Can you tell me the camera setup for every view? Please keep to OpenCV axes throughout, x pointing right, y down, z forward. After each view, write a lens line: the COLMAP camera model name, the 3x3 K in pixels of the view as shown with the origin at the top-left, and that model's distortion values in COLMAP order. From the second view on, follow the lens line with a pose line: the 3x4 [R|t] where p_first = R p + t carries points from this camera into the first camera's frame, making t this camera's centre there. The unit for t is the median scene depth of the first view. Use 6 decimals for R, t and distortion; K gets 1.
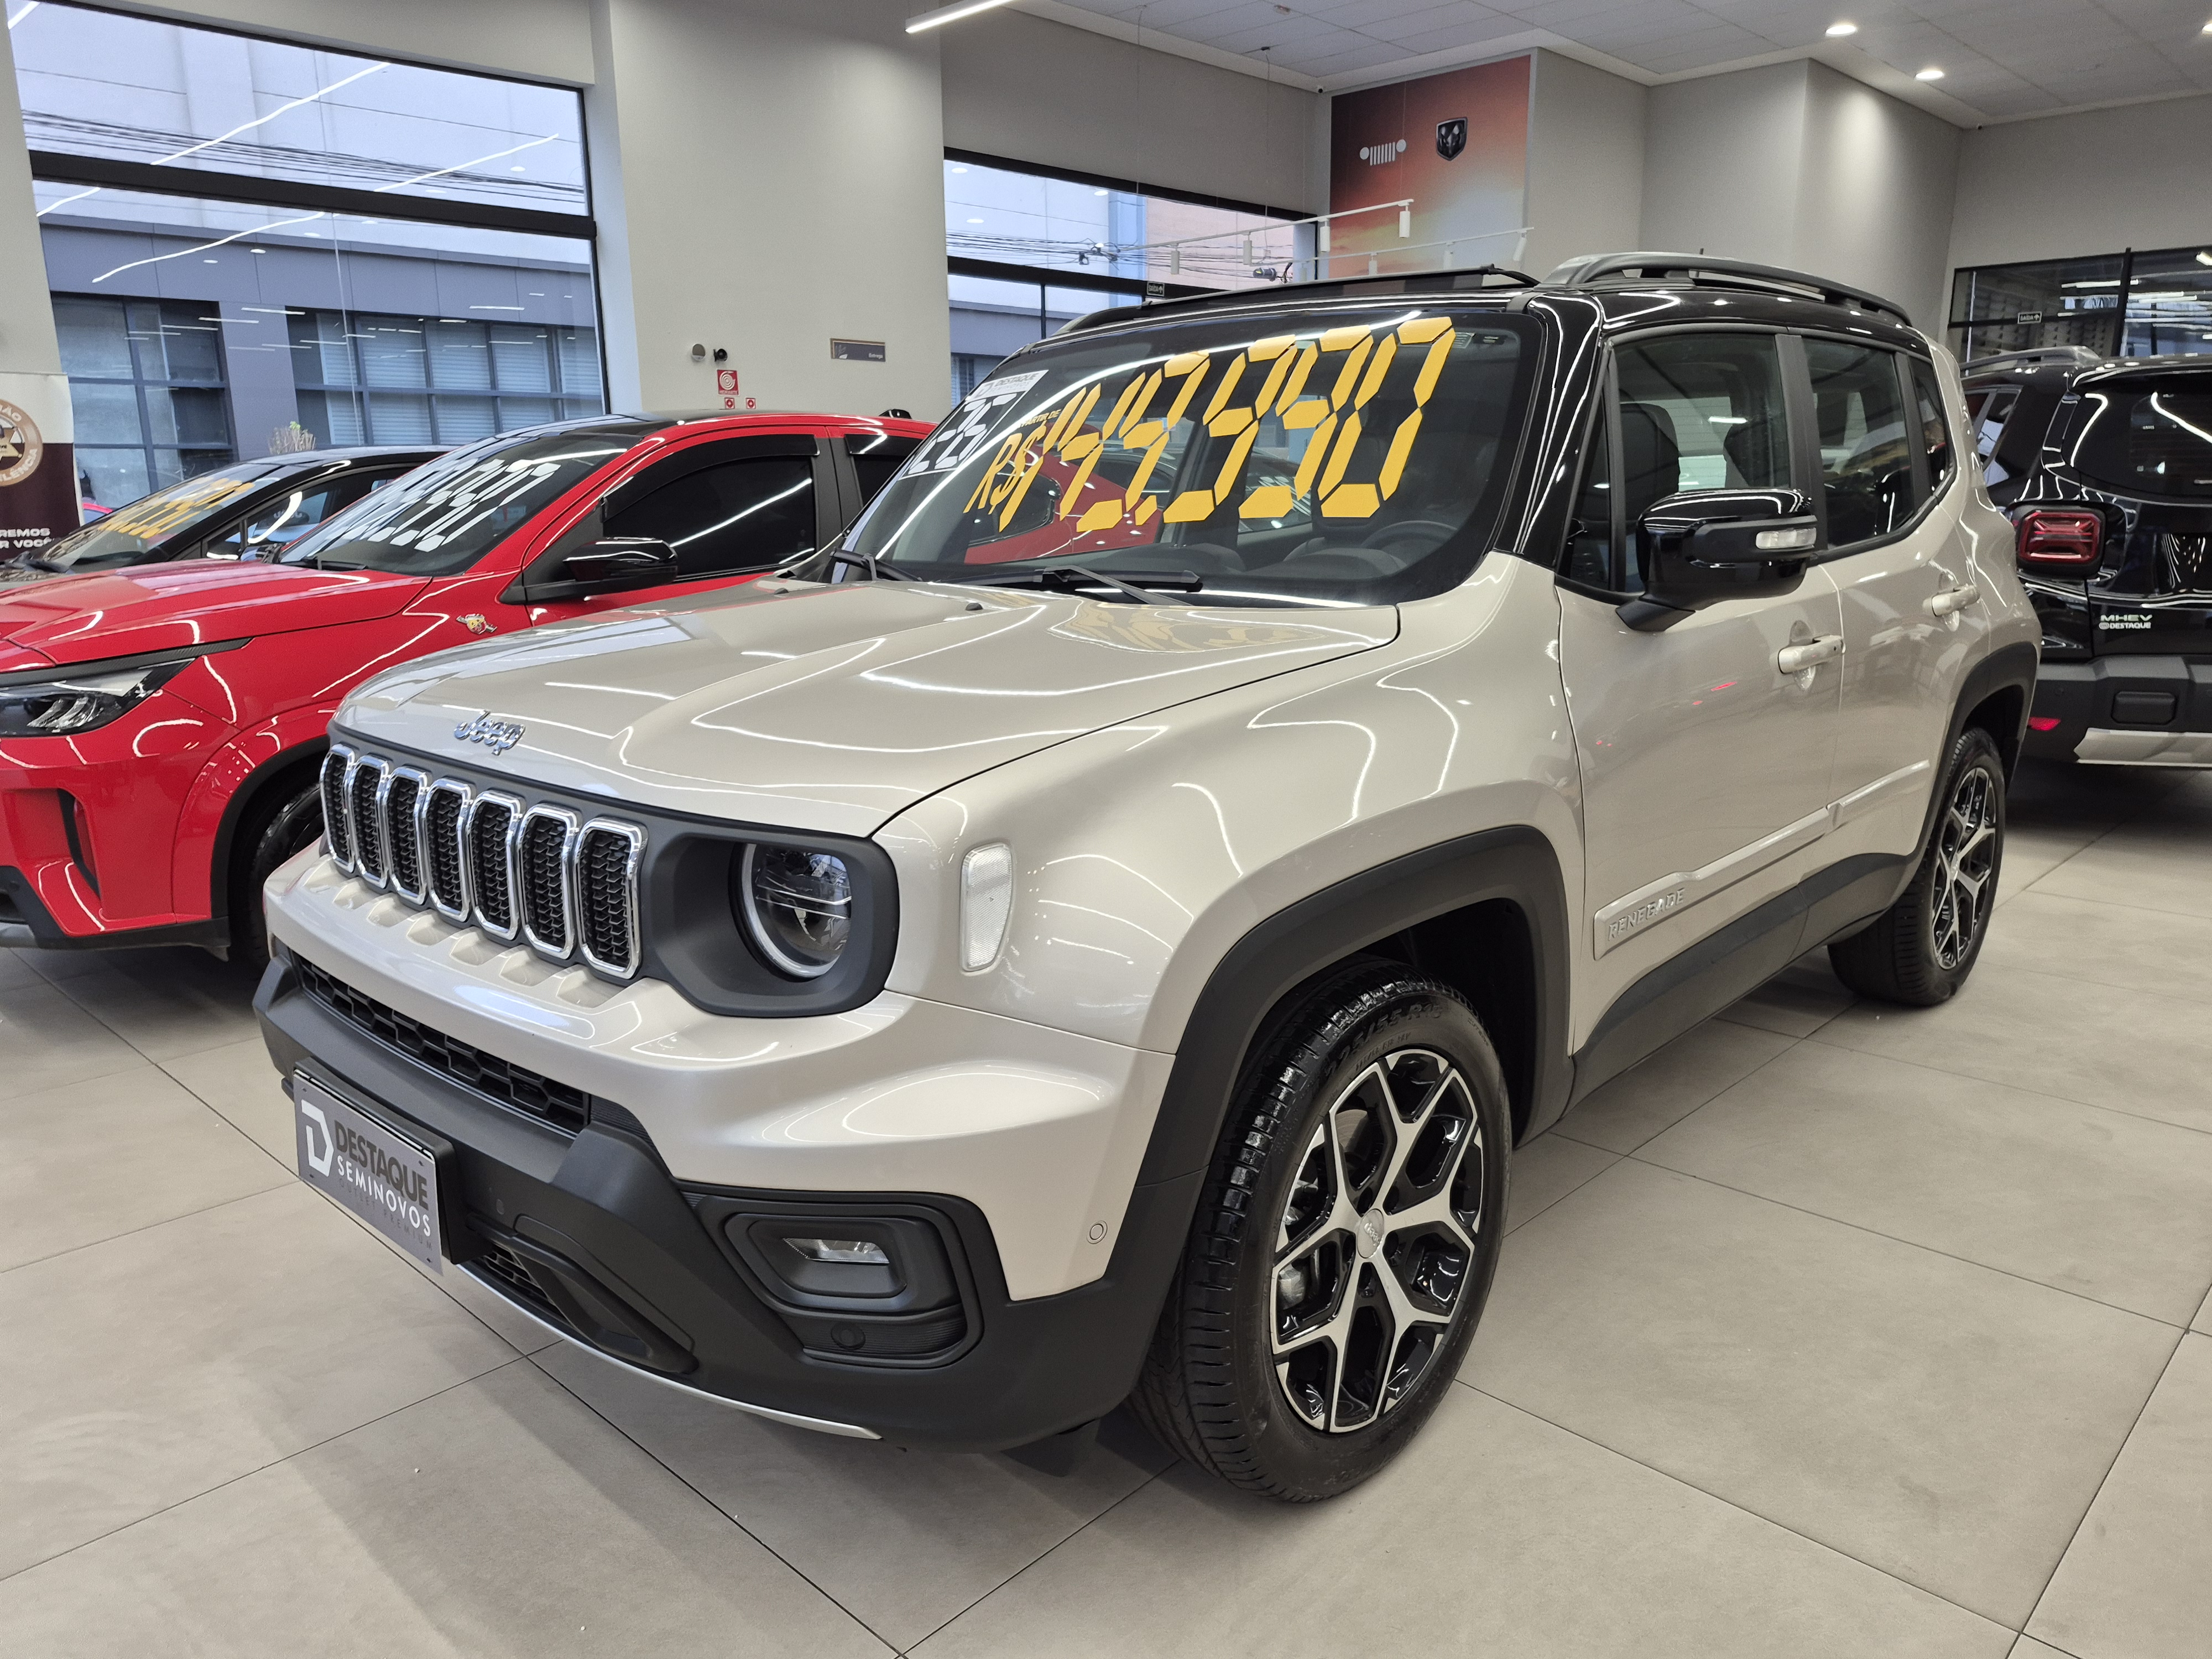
lens RADIAL K [[1570.5, 0, 1106.0], [0, 1570.5, 829.5], [0, 0, 1]] dist [-0.002030, -0.001172]
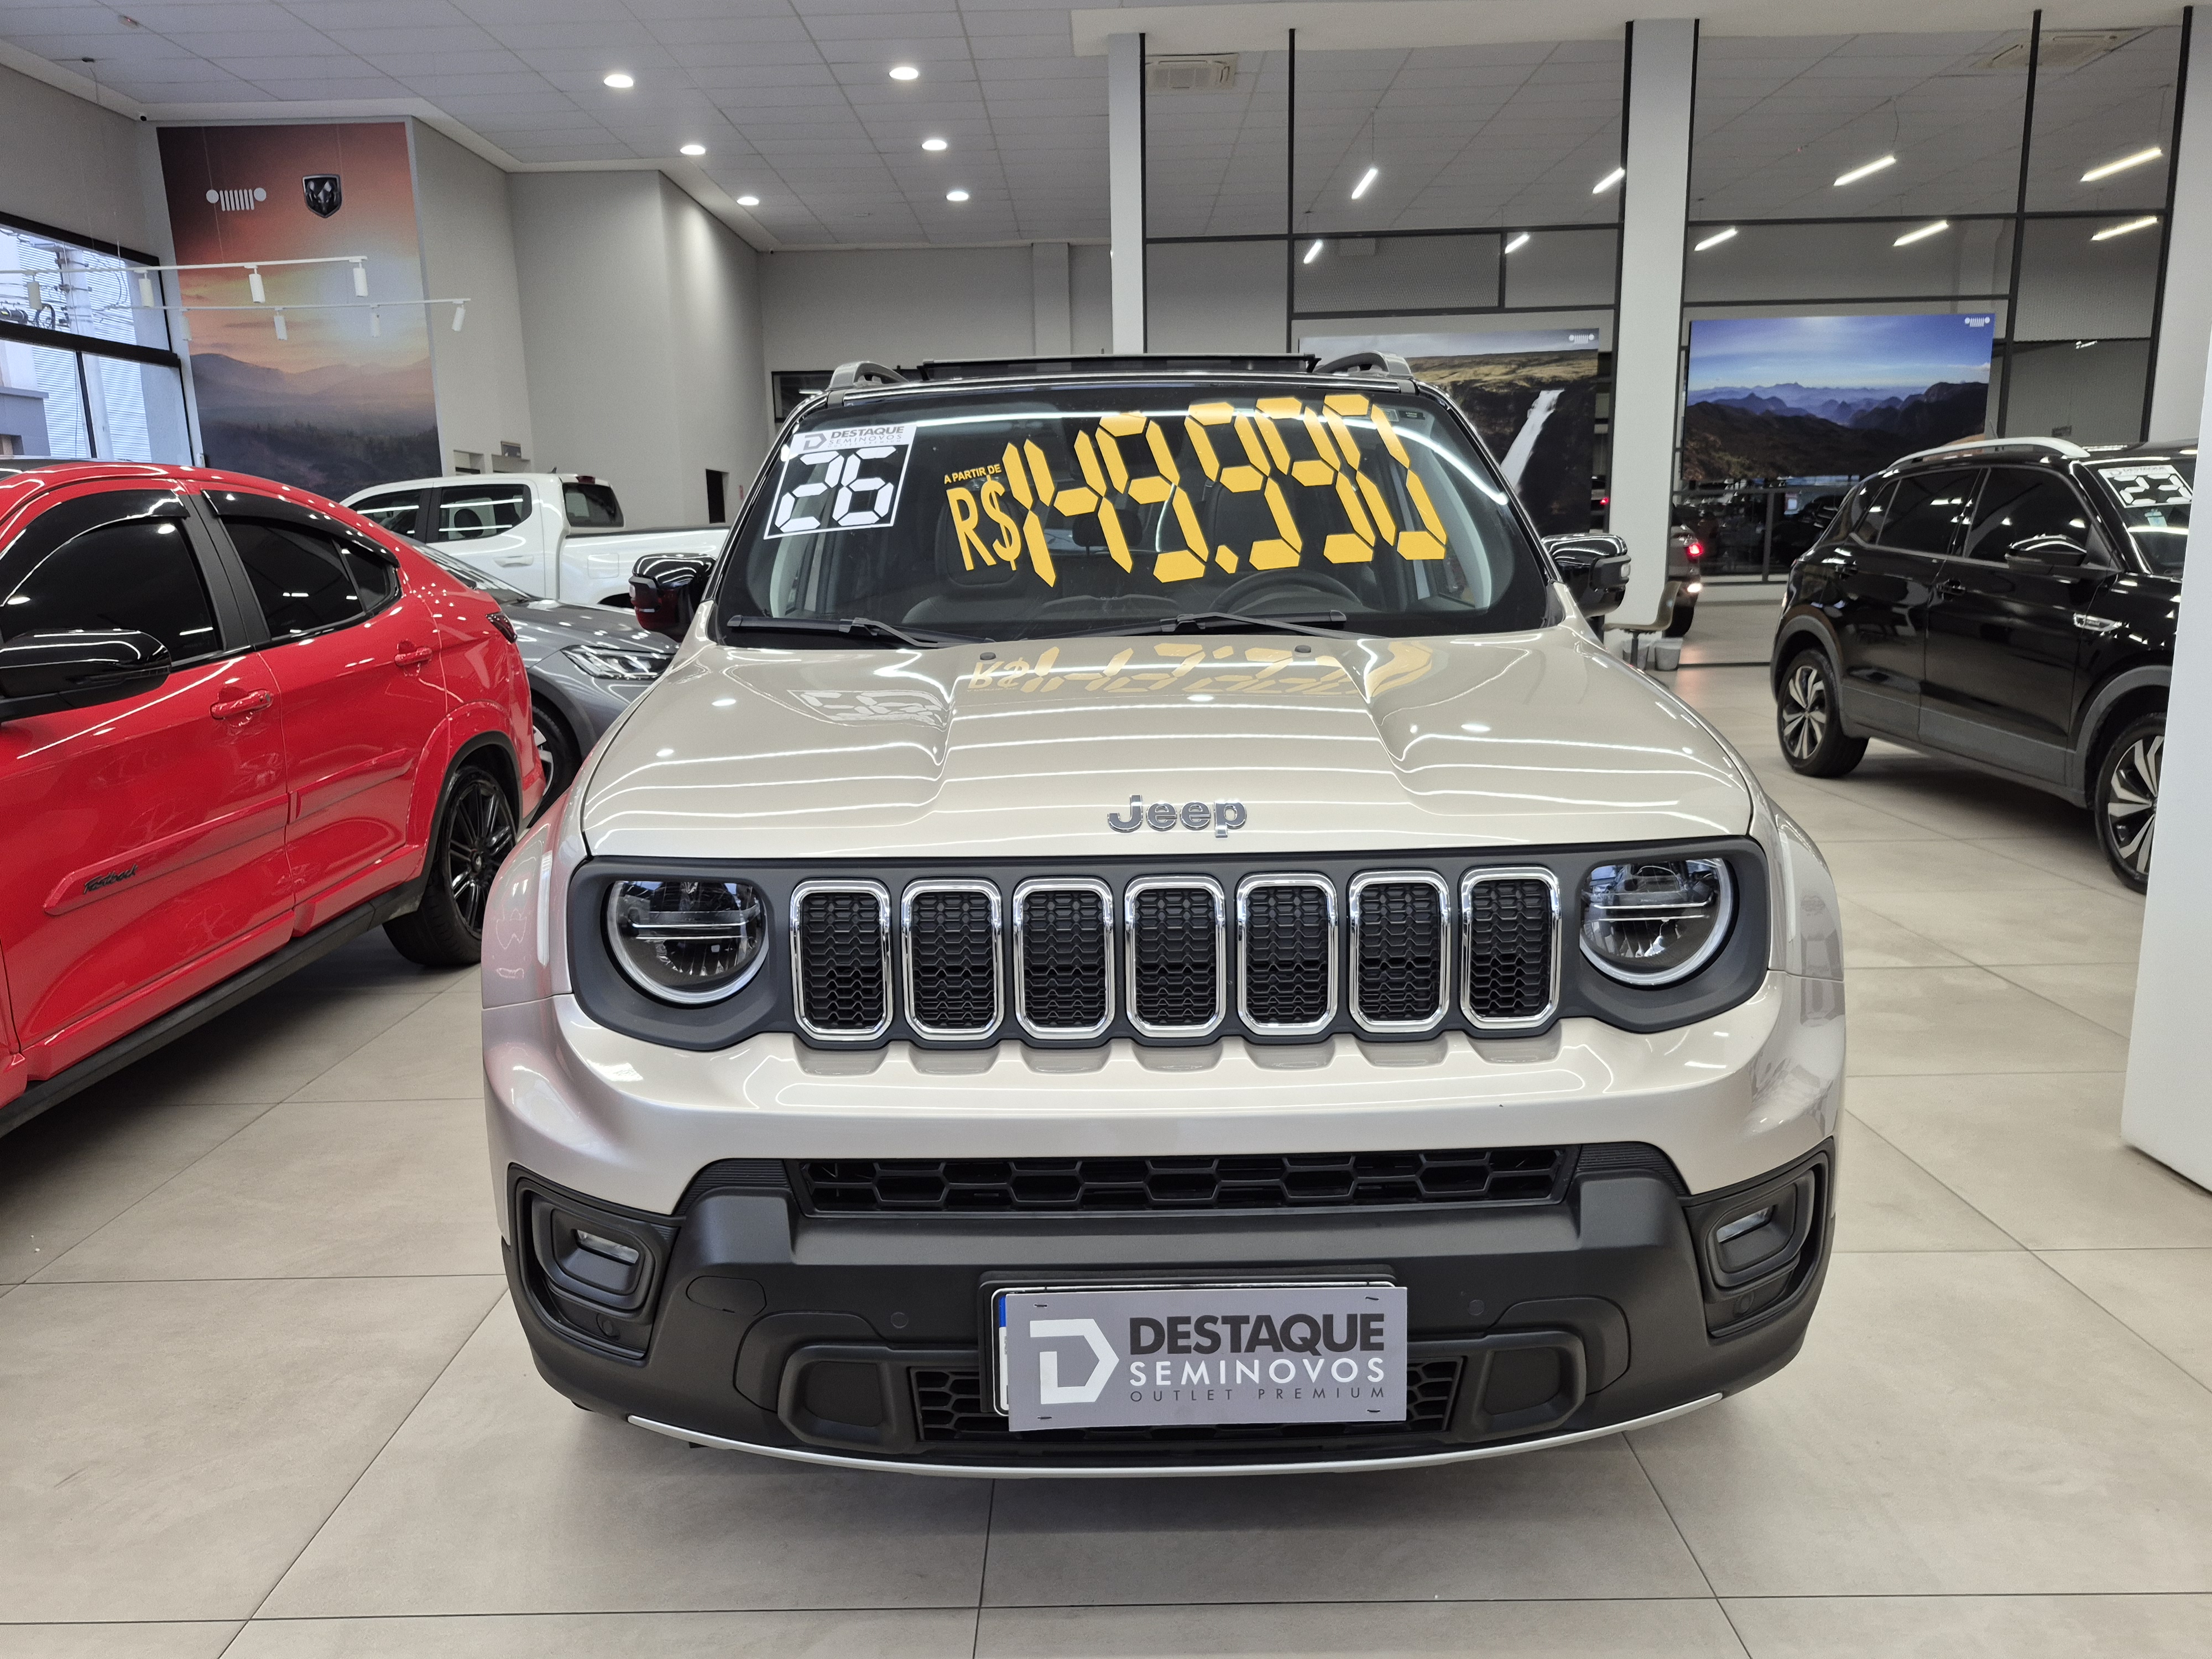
lens RADIAL K [[1512.2, 0, 1106.0], [0, 1512.2, 829.5], [0, 0, 1]] dist [0.047576, -0.047484]
pose [[0.722851, -0.135957, 0.677497, -0.118383], [0.164643, 0.986103, 0.022222, -0.009468], [-0.671103, 0.095482, 0.735189, 0.051021]]
